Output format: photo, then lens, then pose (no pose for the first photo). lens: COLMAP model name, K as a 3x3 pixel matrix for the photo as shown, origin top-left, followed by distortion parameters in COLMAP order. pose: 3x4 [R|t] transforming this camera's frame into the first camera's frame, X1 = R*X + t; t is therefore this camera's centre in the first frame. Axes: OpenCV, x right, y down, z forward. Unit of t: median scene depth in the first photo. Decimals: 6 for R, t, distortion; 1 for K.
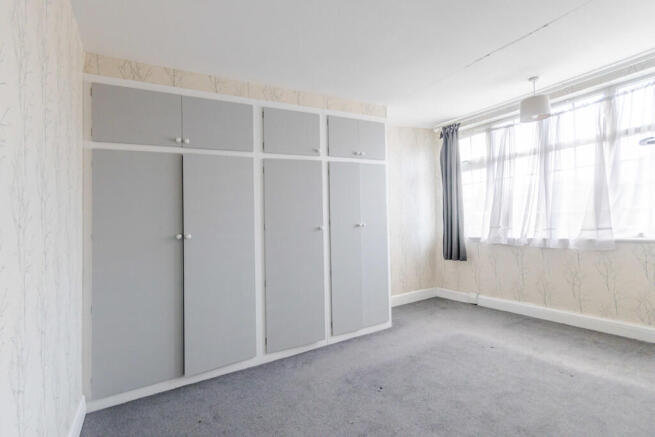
lens RADIAL K [[302.7, 0, 327.5], [0, 302.7, 218.5], [0, 0, 1]] dist [-0.001164, -0.000130]
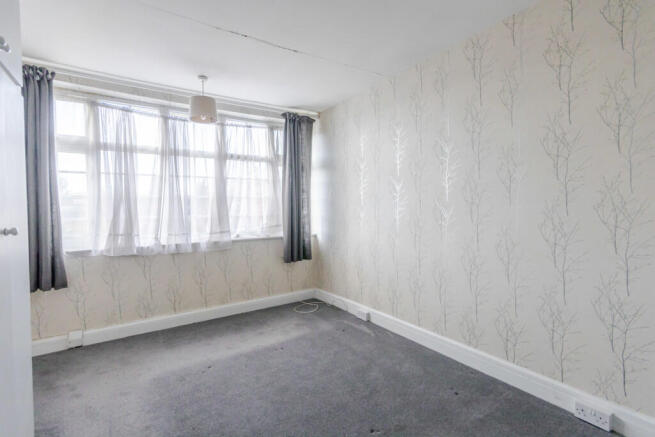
lens RADIAL K [[307.2, 0, 327.5], [0, 307.2, 234.6], [0, 0, 1]] dist [0.001974, 0.000204]
pose [[-0.039778, -0.029355, 0.998777, -0.294211], [0.006710, 0.999538, 0.029645, 0.010073], [-0.999186, 0.007881, -0.039562, 0.559577]]
